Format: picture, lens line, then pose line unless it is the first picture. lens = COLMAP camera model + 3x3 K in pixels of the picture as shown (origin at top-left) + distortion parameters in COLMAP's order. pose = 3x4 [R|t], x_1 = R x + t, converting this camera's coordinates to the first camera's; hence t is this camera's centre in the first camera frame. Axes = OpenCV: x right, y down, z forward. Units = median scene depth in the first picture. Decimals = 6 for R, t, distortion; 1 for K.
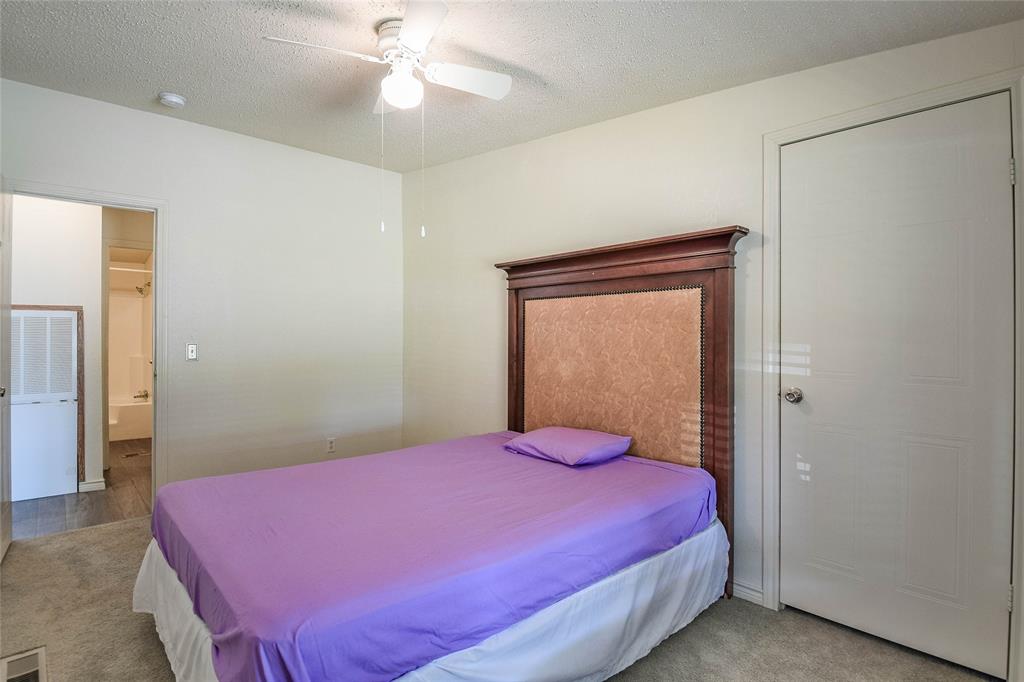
lens RADIAL K [[511.9, 0, 512.8], [0, 511.9, 341.7], [0, 0, 1]] dist [0.009829, -0.022829]
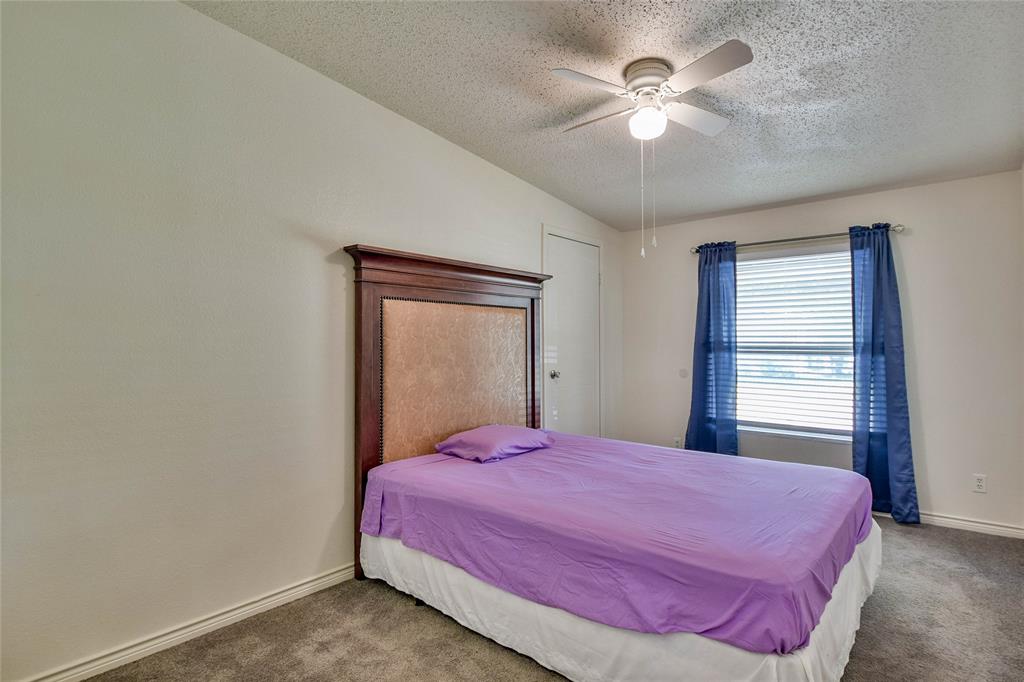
lens RADIAL K [[511.9, 0, 515.8], [0, 511.9, 335.5], [0, 0, 1]] dist [0.009829, -0.022829]
pose [[-0.130260, 0.008877, 0.991440, -0.882127], [0.011931, 0.999902, -0.007386, -0.015005], [-0.991408, 0.010867, -0.130354, 0.977933]]
